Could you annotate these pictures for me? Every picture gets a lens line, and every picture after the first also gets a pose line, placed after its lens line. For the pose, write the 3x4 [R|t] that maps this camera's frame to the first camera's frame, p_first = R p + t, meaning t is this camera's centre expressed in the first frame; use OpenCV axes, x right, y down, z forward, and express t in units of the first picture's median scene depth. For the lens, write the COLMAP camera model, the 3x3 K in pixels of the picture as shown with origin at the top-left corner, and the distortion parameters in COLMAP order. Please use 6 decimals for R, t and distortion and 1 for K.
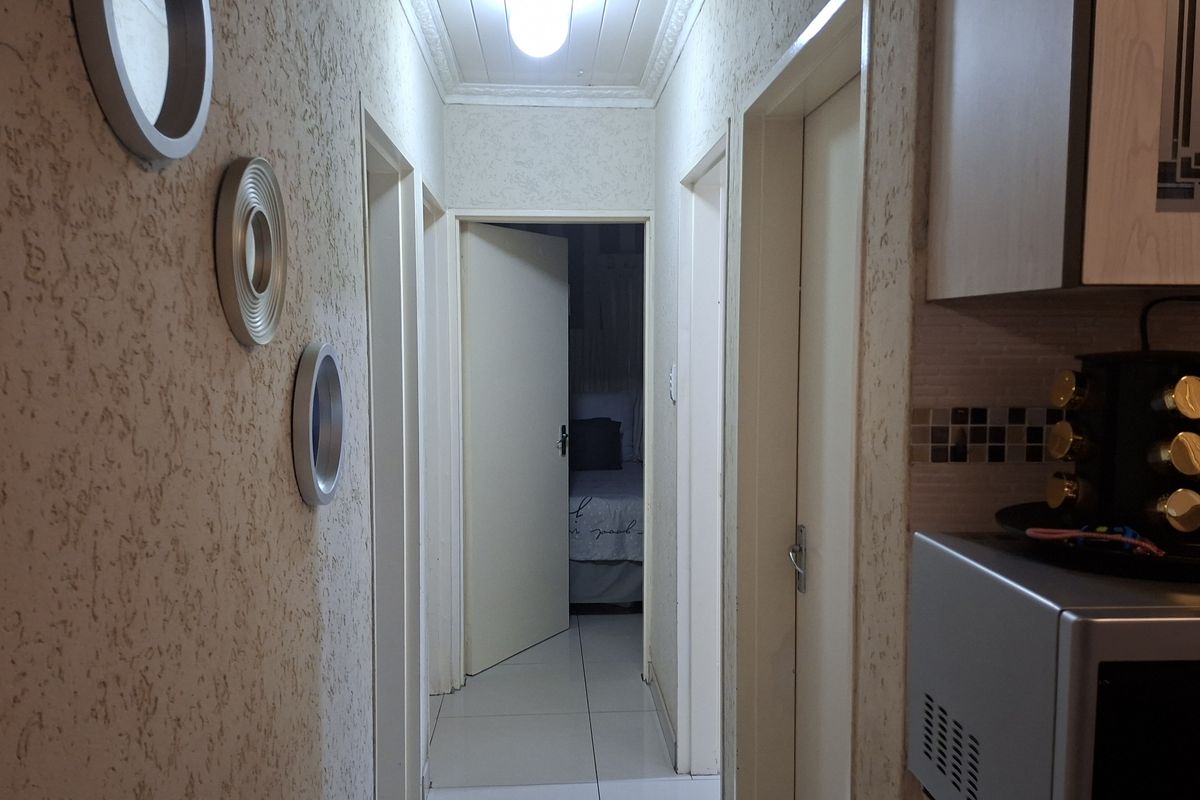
lens RADIAL K [[997.5, 0, 596.6], [0, 997.5, 400.9], [0, 0, 1]] dist [0.015938, 0.006223]
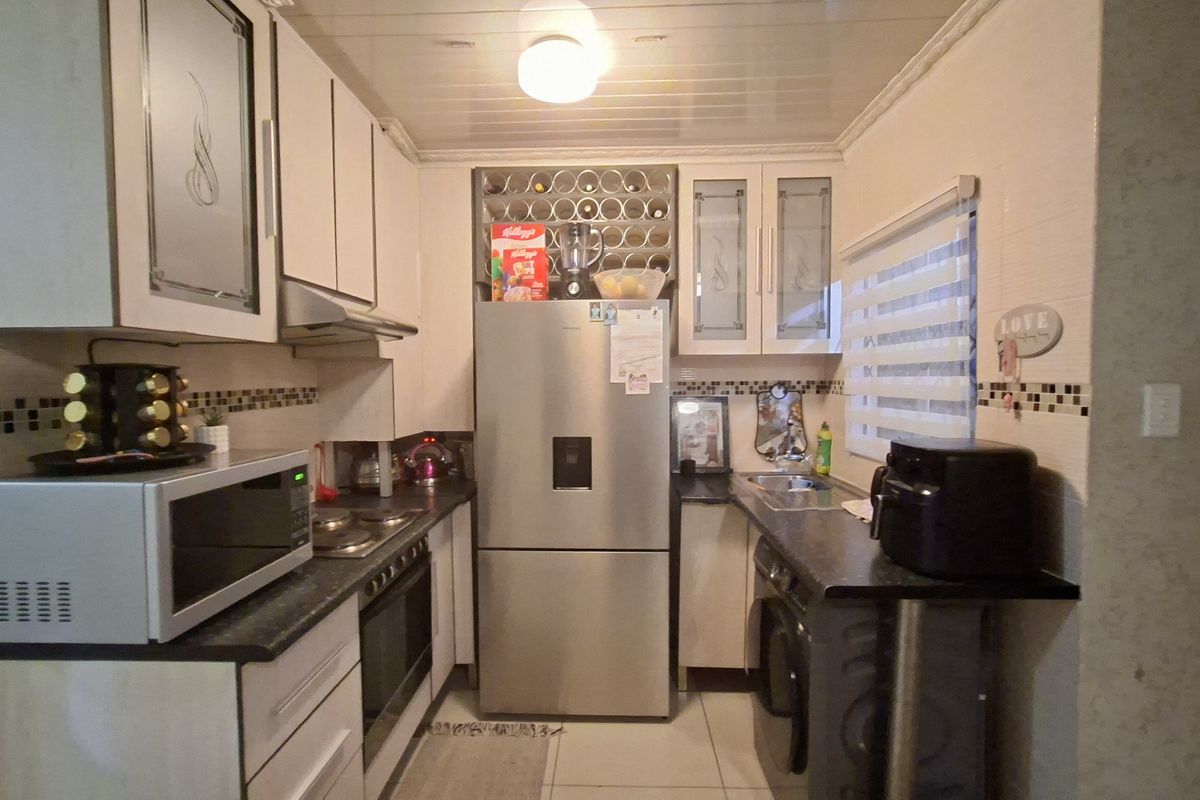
lens RADIAL K [[563.3, 0, 596.2], [0, 563.3, 400.0], [0, 0, 1]] dist [0.001766, 0.000446]
pose [[0.076427, -0.043670, 0.996118, -0.516020], [0.075532, 0.996423, 0.037888, 0.053614], [-0.994210, 0.072343, 0.079452, -0.020364]]
